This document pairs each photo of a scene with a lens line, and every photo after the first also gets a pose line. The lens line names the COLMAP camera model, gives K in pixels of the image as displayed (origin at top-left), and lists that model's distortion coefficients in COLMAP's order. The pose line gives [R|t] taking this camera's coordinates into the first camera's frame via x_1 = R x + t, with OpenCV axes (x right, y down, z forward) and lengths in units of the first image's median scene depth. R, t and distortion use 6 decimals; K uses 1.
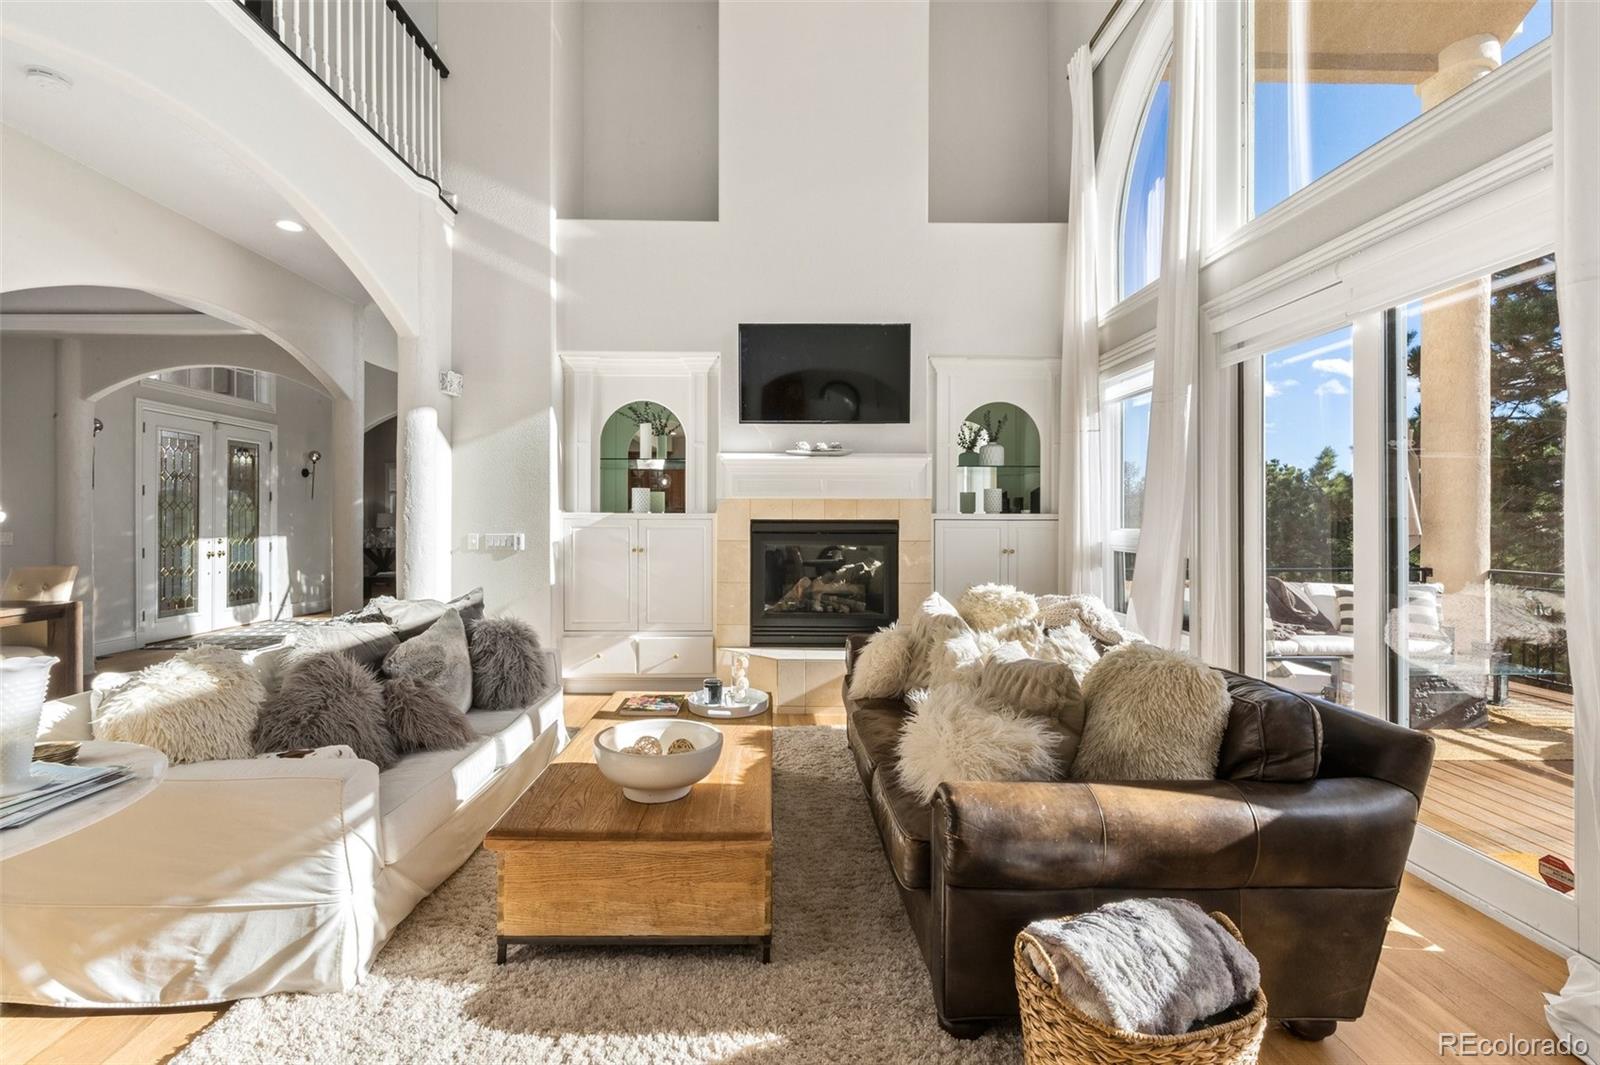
lens RADIAL K [[694.2, 0, 782.5], [0, 694.2, 524.2], [0, 0, 1]] dist [-0.002534, -0.000506]
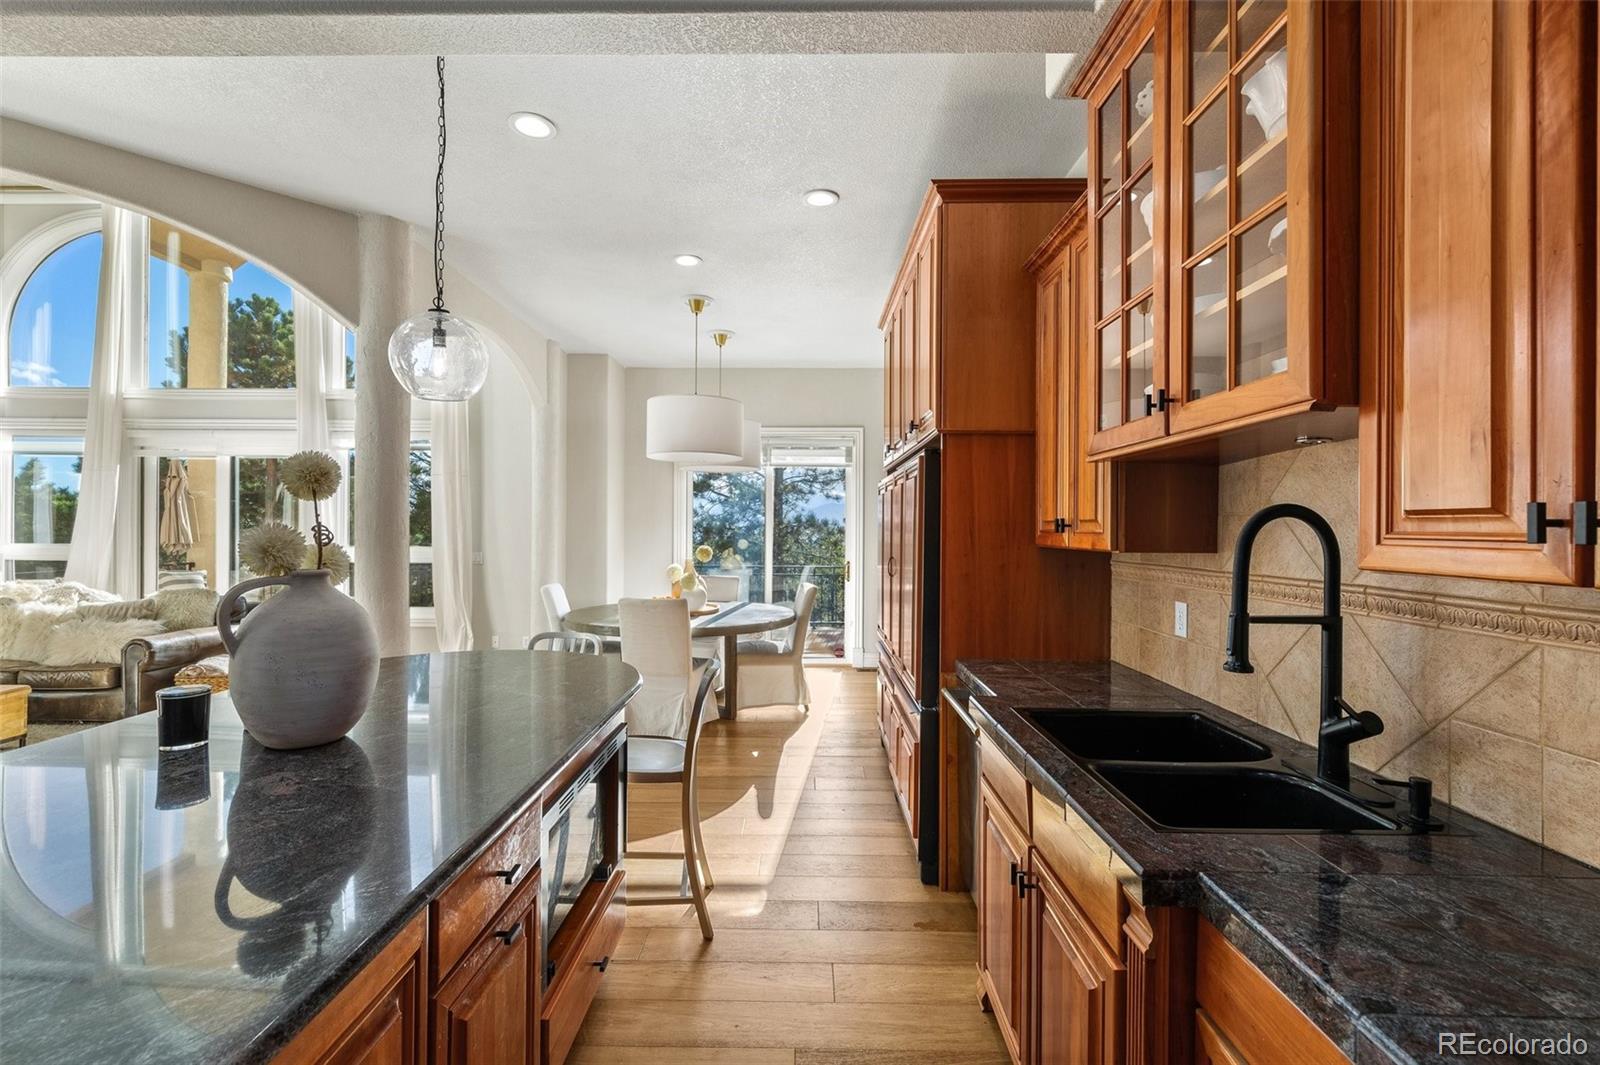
lens RADIAL K [[709.9, 0, 795.4], [0, 709.9, 529.9], [0, 0, 1]] dist [0.001078, 0.000025]
pose [[0.033735, -0.001876, 0.999429, -1.234921], [-0.002008, 0.999996, 0.001945, -0.036656], [-0.999429, -0.002072, 0.033731, -0.856160]]
